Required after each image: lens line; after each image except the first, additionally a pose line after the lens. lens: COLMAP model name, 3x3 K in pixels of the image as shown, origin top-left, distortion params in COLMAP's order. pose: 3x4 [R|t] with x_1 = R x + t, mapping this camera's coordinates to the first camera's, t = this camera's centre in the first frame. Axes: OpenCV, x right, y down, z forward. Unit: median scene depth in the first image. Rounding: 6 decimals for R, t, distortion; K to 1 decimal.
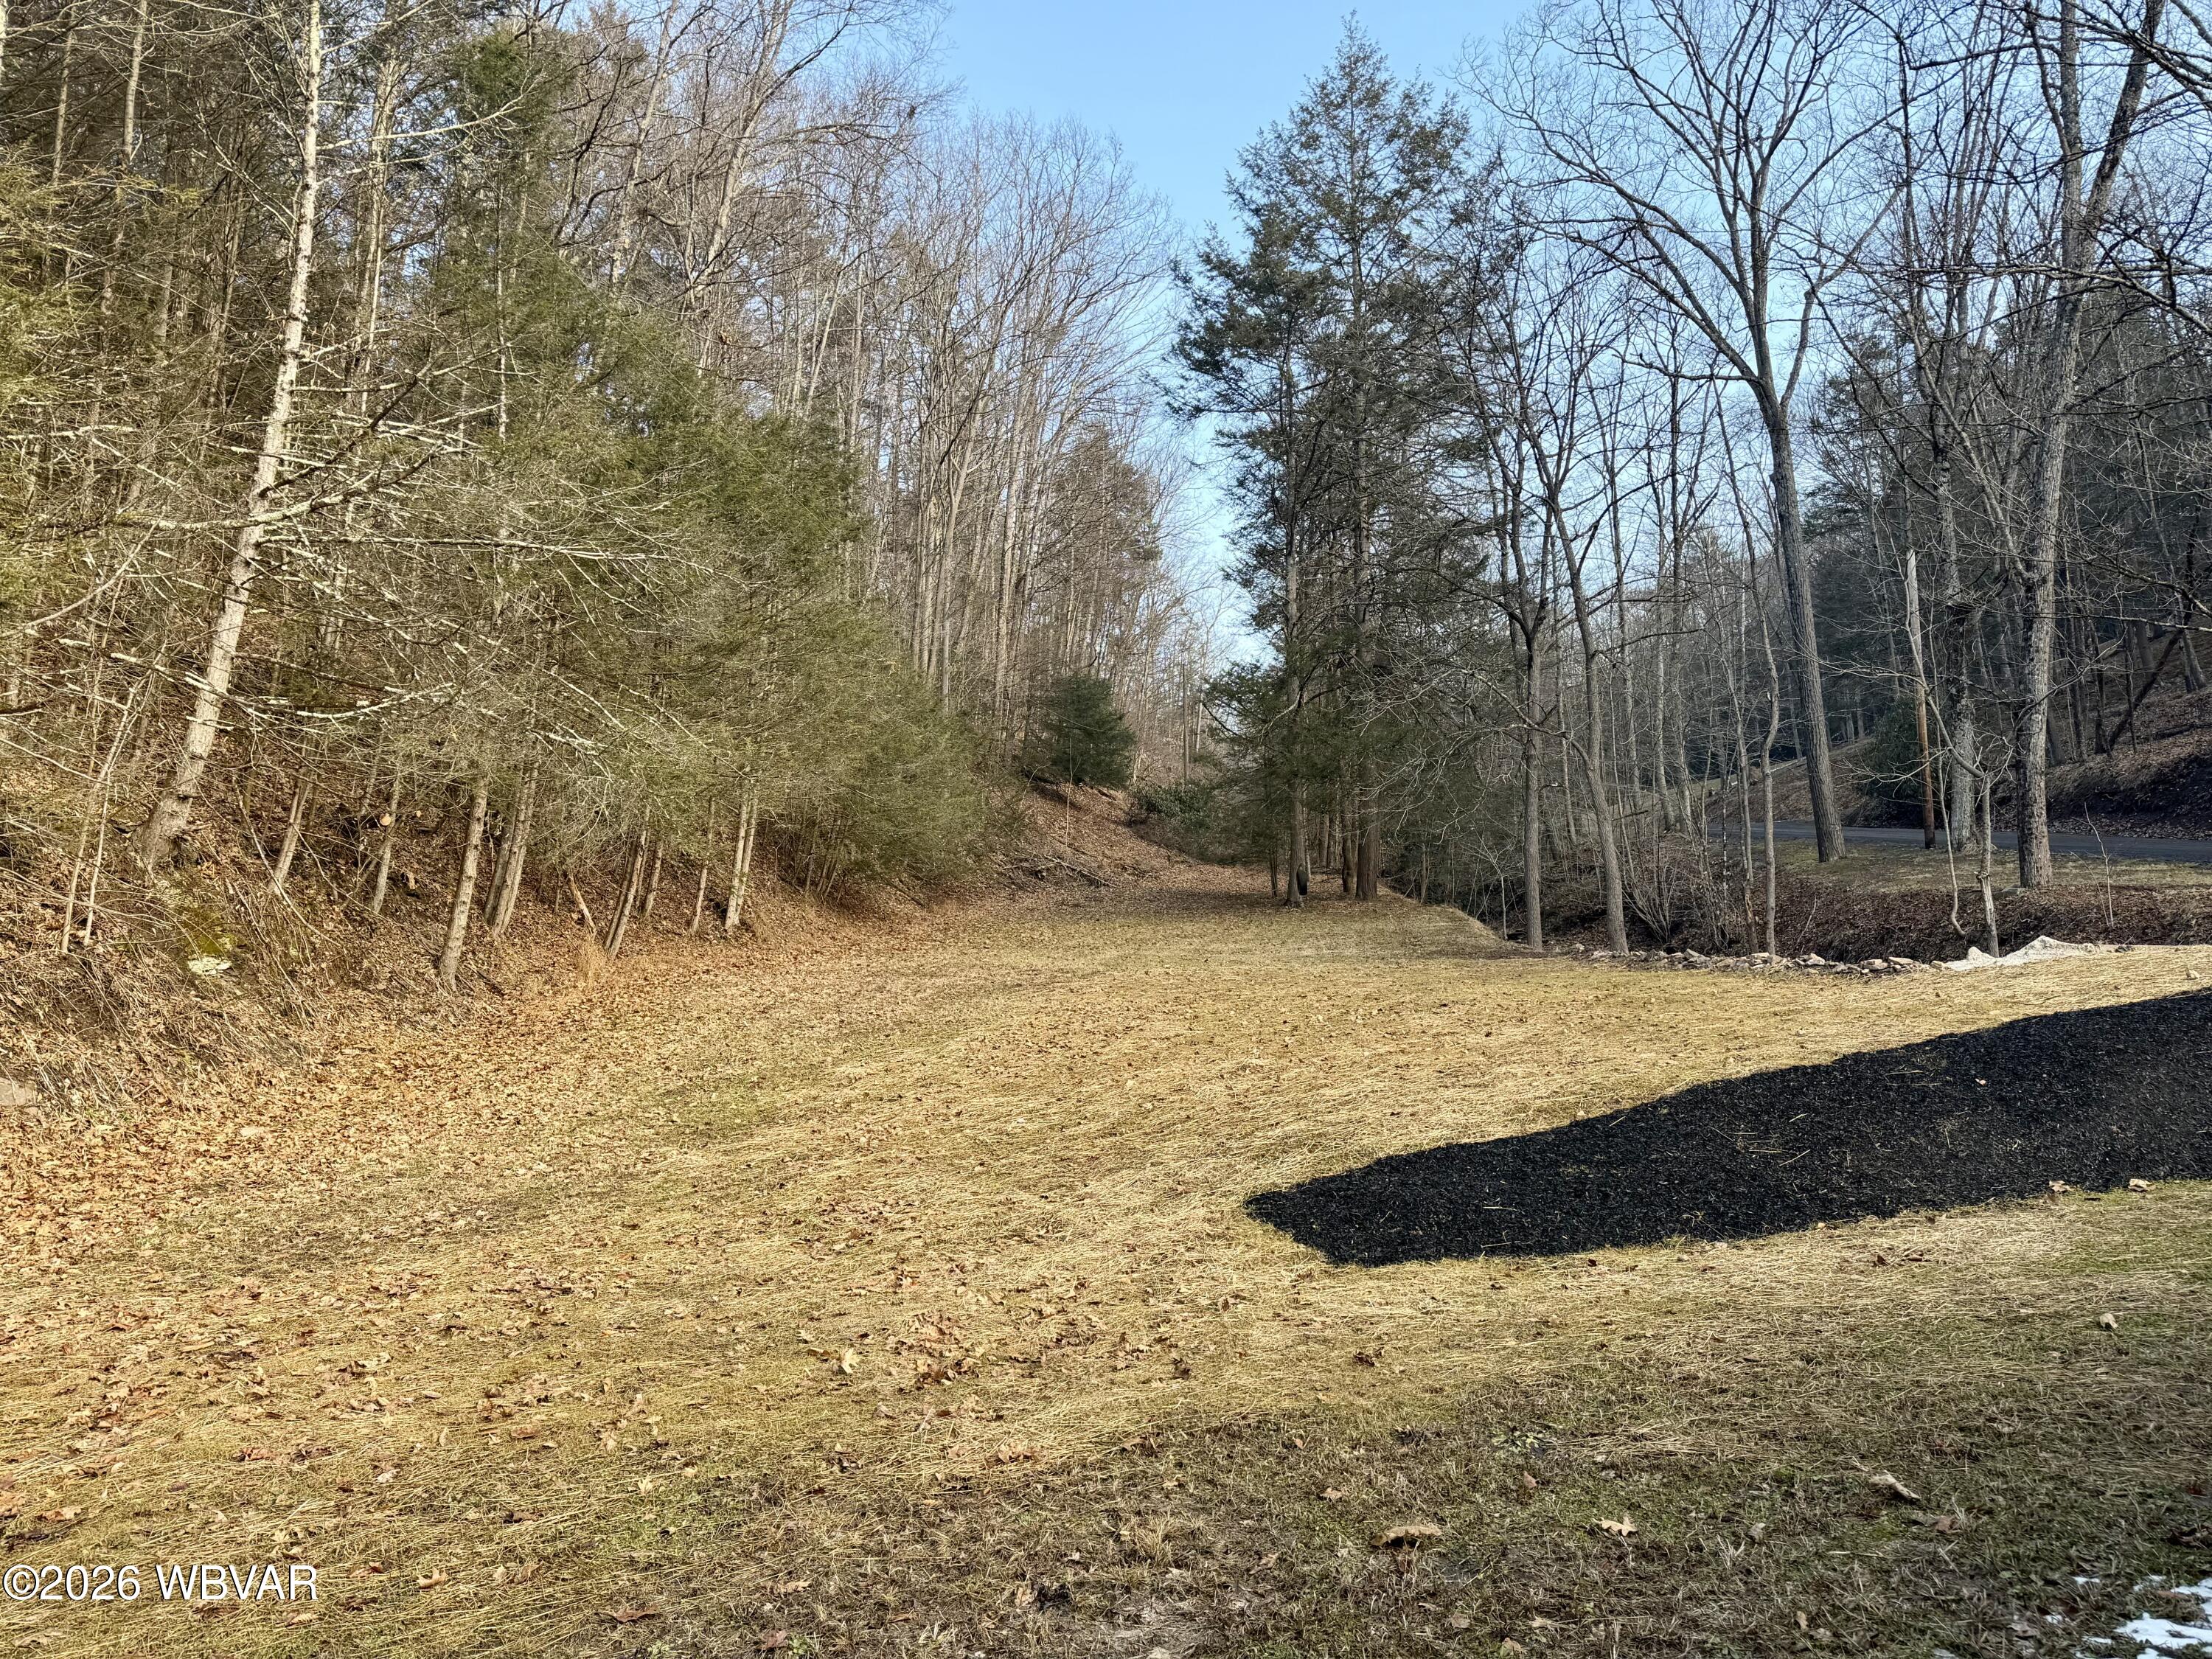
lens RADIAL K [[1543.5, 0, 1115.3], [0, 1543.5, 837.6], [0, 0, 1]] dist [0.007014, -0.003690]
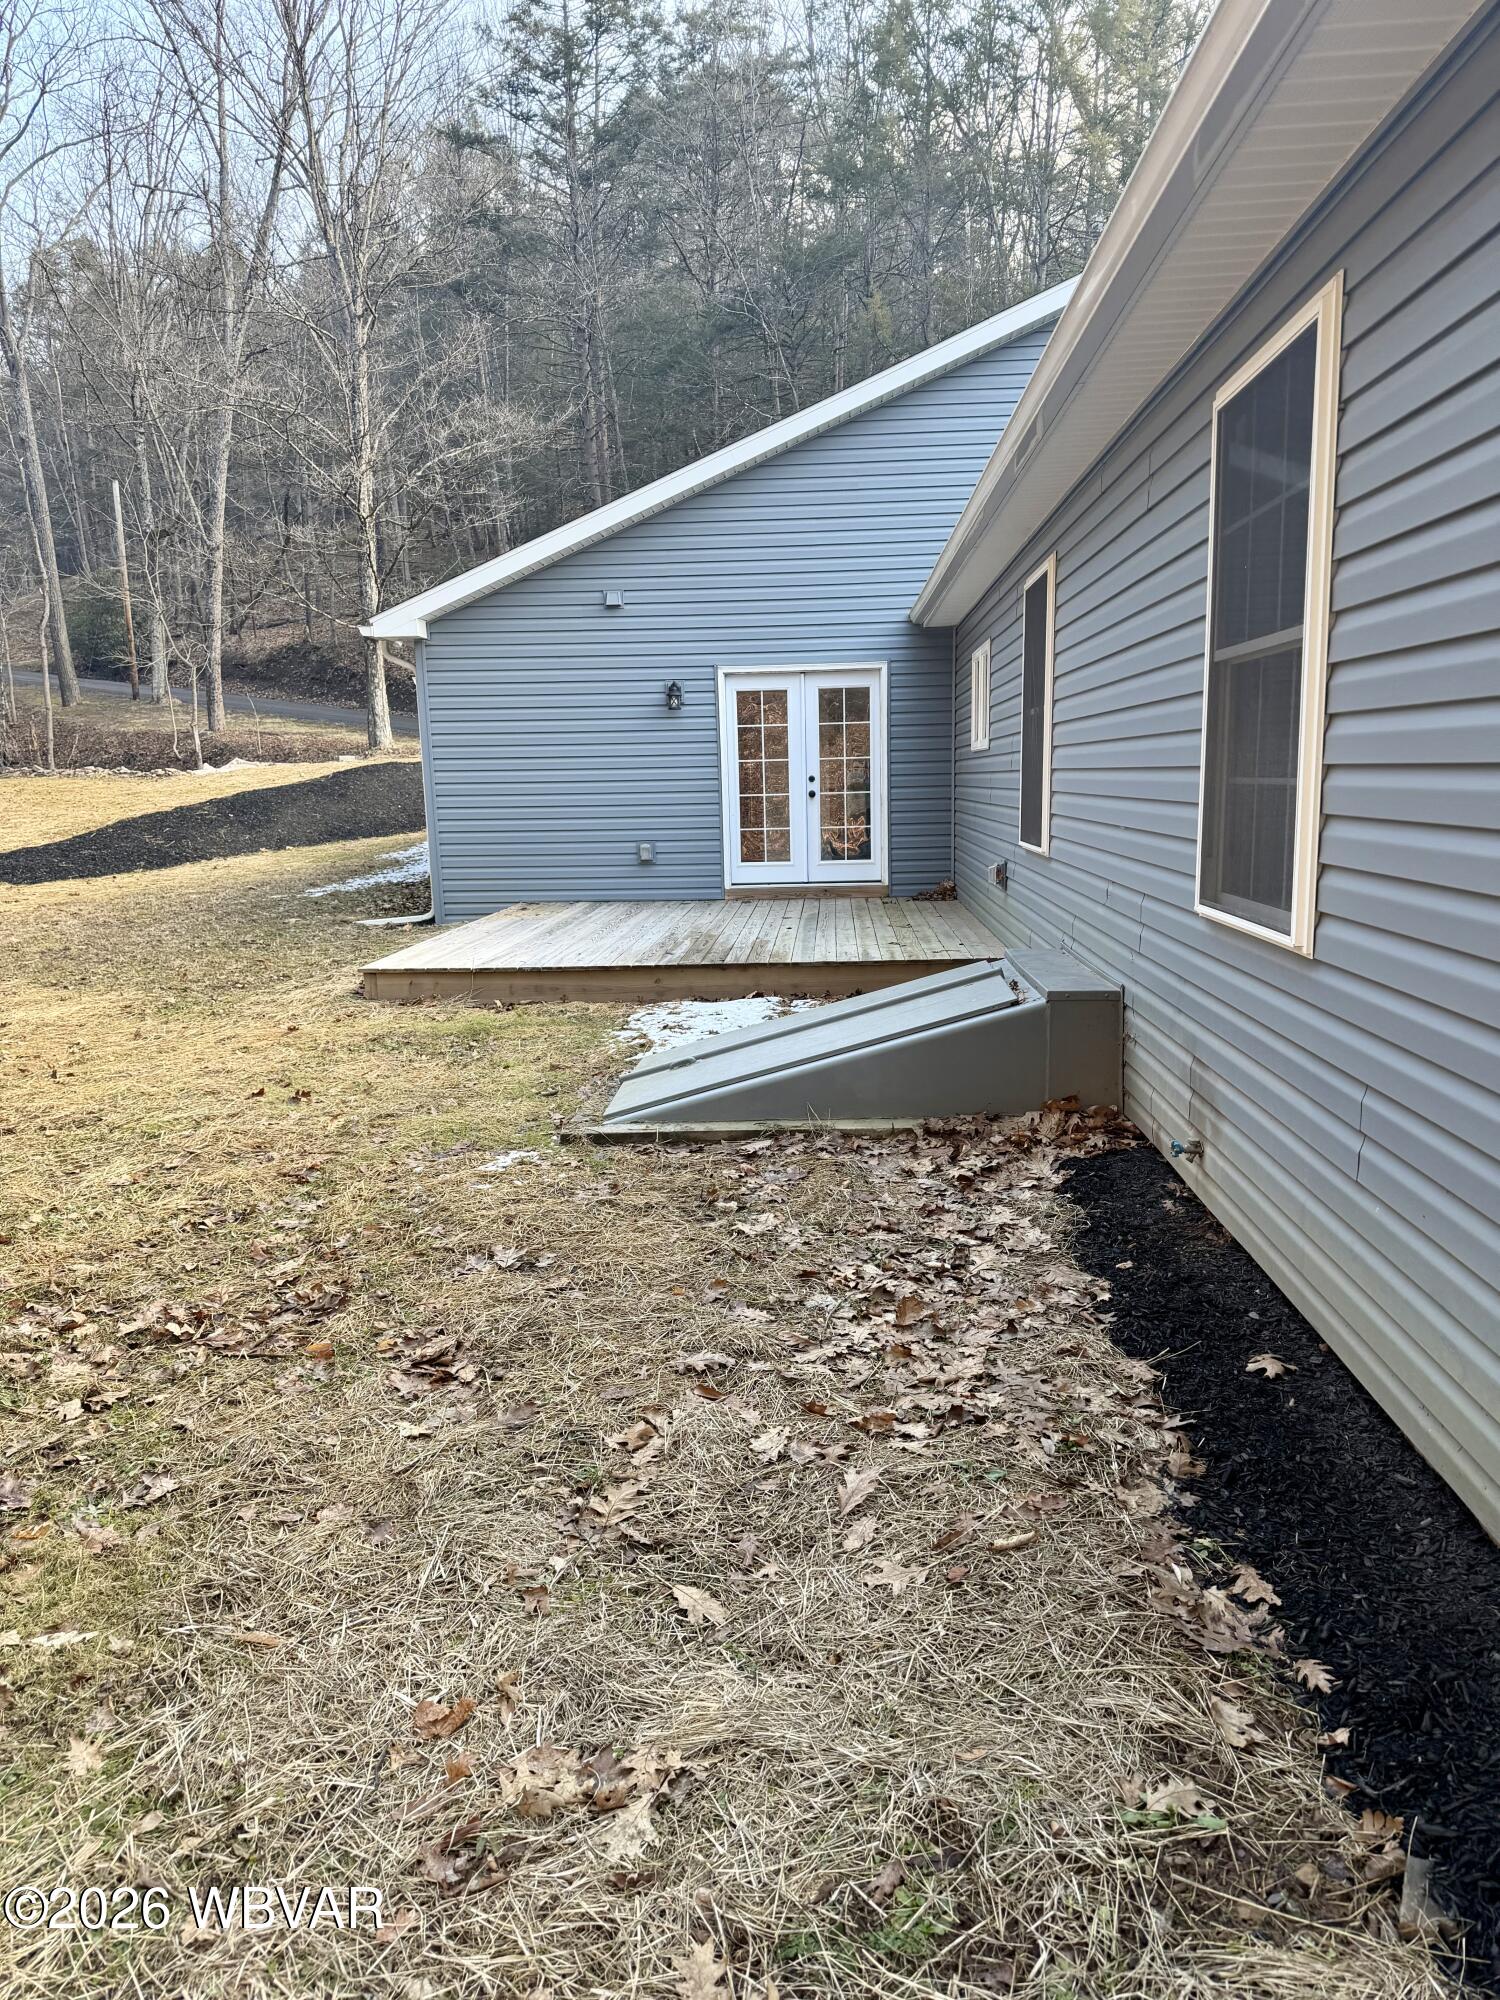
lens RADIAL K [[1395.5, 0, 756.2], [0, 1395.5, 1010.0], [0, 0, 1]] dist [0.007014, -0.003690]
pose [[0.597258, -0.130442, 0.791371, -0.482075], [-0.060852, 0.976472, 0.206879, -0.034160], [-0.799737, -0.171716, 0.575268, -0.651458]]
